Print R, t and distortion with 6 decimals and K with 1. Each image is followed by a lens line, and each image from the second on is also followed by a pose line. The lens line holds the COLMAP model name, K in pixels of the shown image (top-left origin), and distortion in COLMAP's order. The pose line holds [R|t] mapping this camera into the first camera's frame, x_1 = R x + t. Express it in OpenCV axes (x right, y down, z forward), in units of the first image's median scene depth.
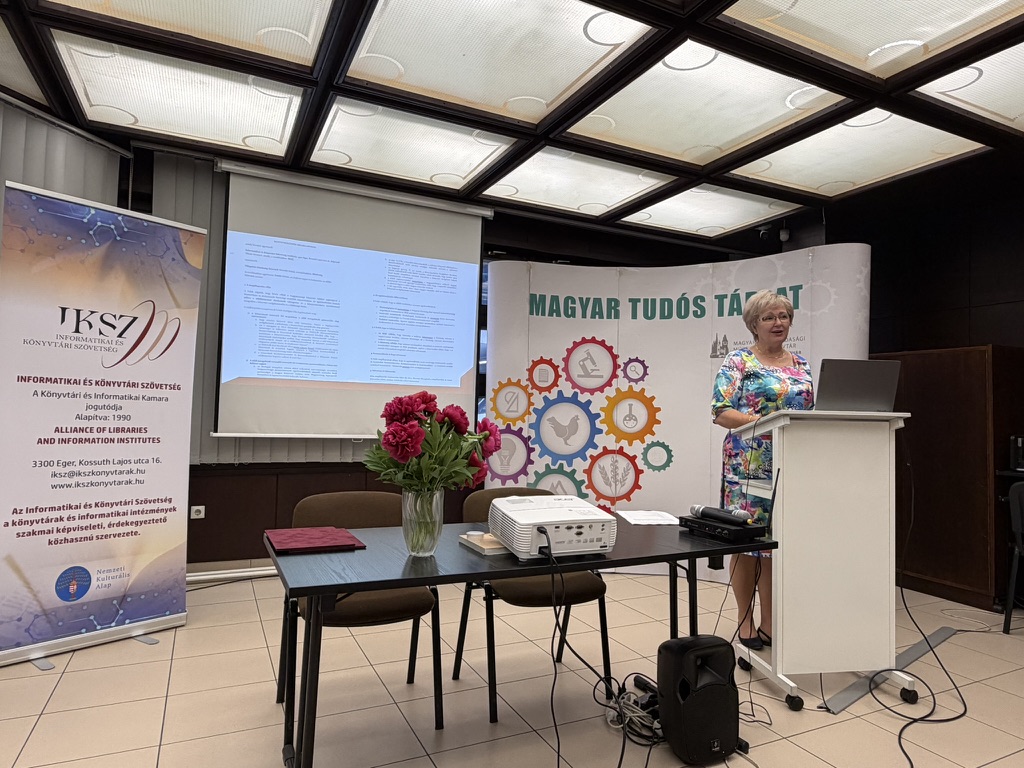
lens RADIAL K [[625.6, 0, 512.5], [0, 625.6, 388.7], [0, 0, 1]] dist [0.002692, -0.001277]
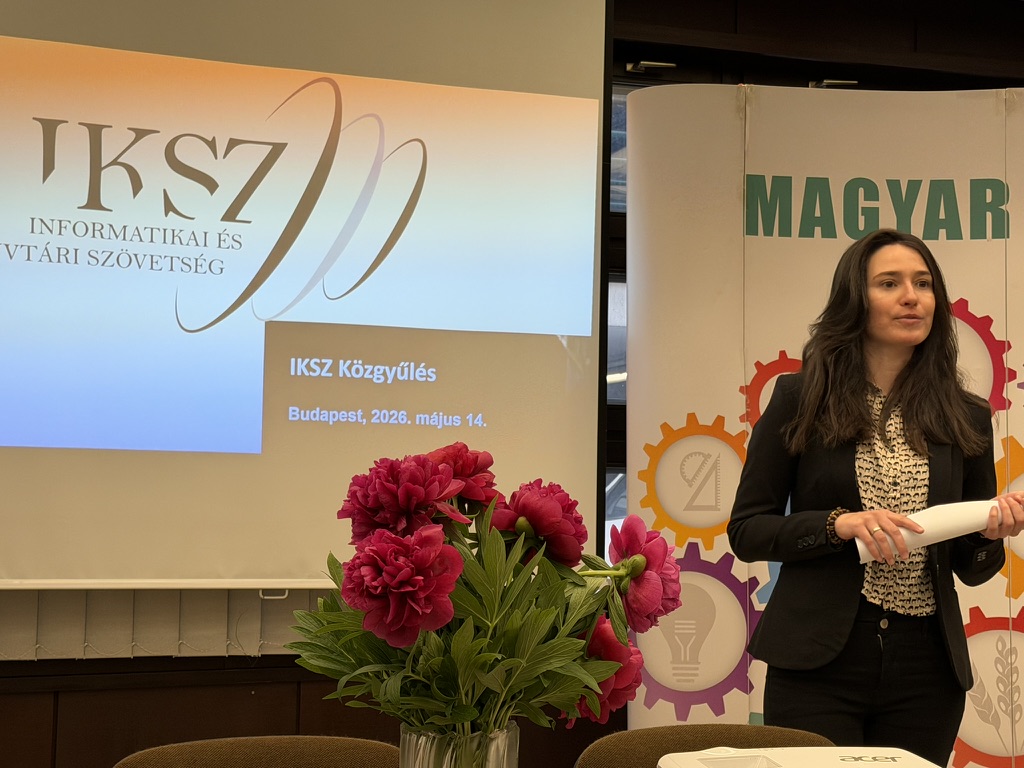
lens RADIAL K [[1724.9, 0, 513.3], [0, 1724.9, 390.3], [0, 0, 1]] dist [0.120335, 0.000000]
pose [[0.994393, -0.019844, -0.103869, -0.003621], [0.016038, 0.999174, -0.037348, 0.004455], [0.104524, 0.035472, 0.993890, 0.015404]]
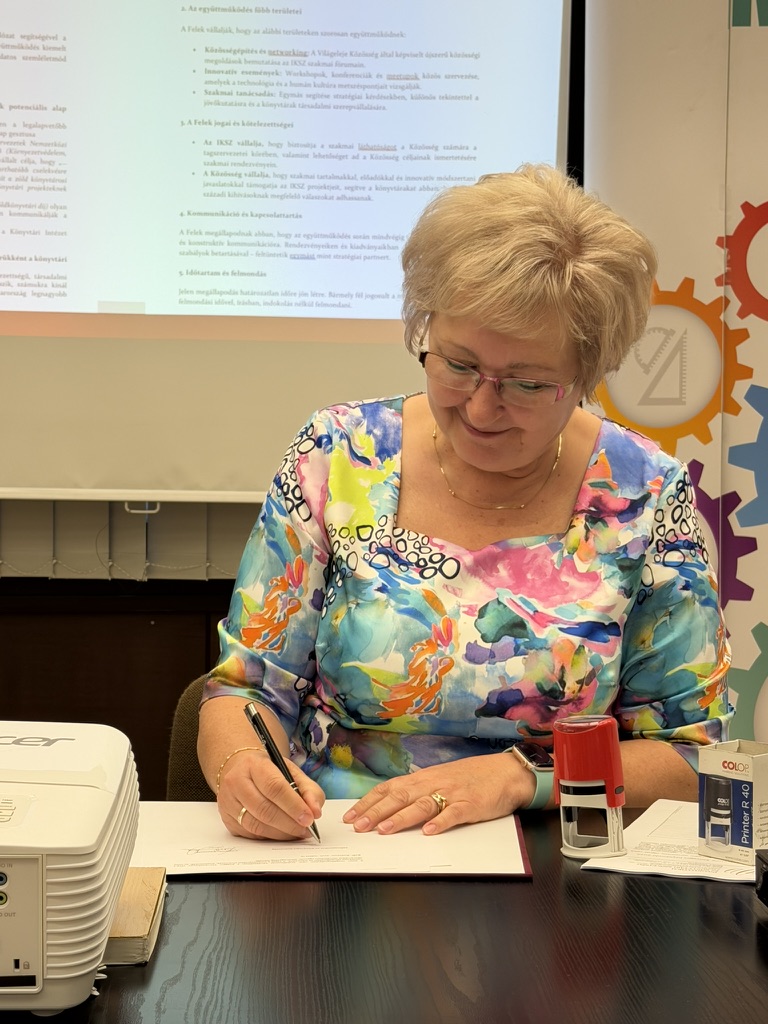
lens RADIAL K [[1891.8, 0, 372.4], [0, 1891.8, 517.4], [0, 0, 1]] dist [0.145801, 0.000000]
pose [[0.914421, 0.004754, -0.404736, 0.211050], [0.026252, 0.997129, 0.071024, 0.024026], [0.403912, -0.075571, 0.911671, 0.199430]]
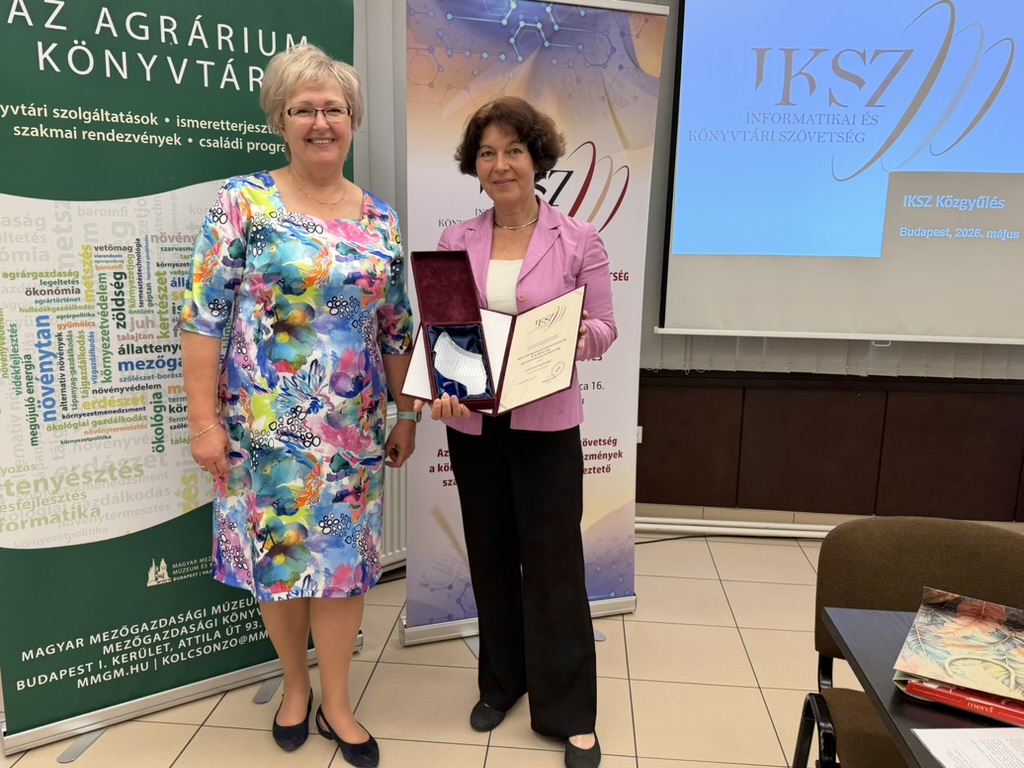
lens RADIAL K [[888.1, 0, 527.0], [0, 888.1, 392.4], [0, 0, 1]] dist [0.120827, -0.182789]
pose [[0.868240, 0.093695, -0.487217, -0.111904], [0.020065, 0.974572, 0.223173, -0.066596], [0.495739, -0.203544, 0.844283, 0.096678]]
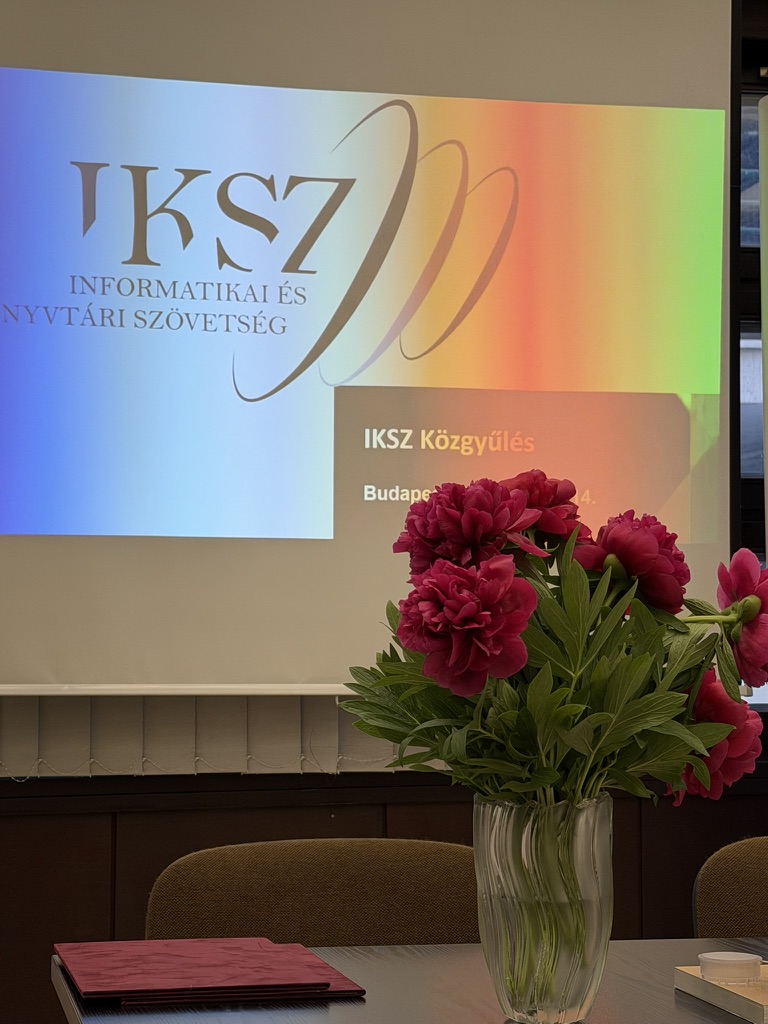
lens RADIAL K [[2021.8, 0, 386.5], [0, 2021.8, 512.8], [0, 0, 1]] dist [0.172677, 0.000000]
pose [[0.972492, -0.040743, -0.229346, 0.005196], [0.033655, 0.998830, -0.034736, 0.023133], [0.230493, 0.026062, 0.972725, 0.014627]]
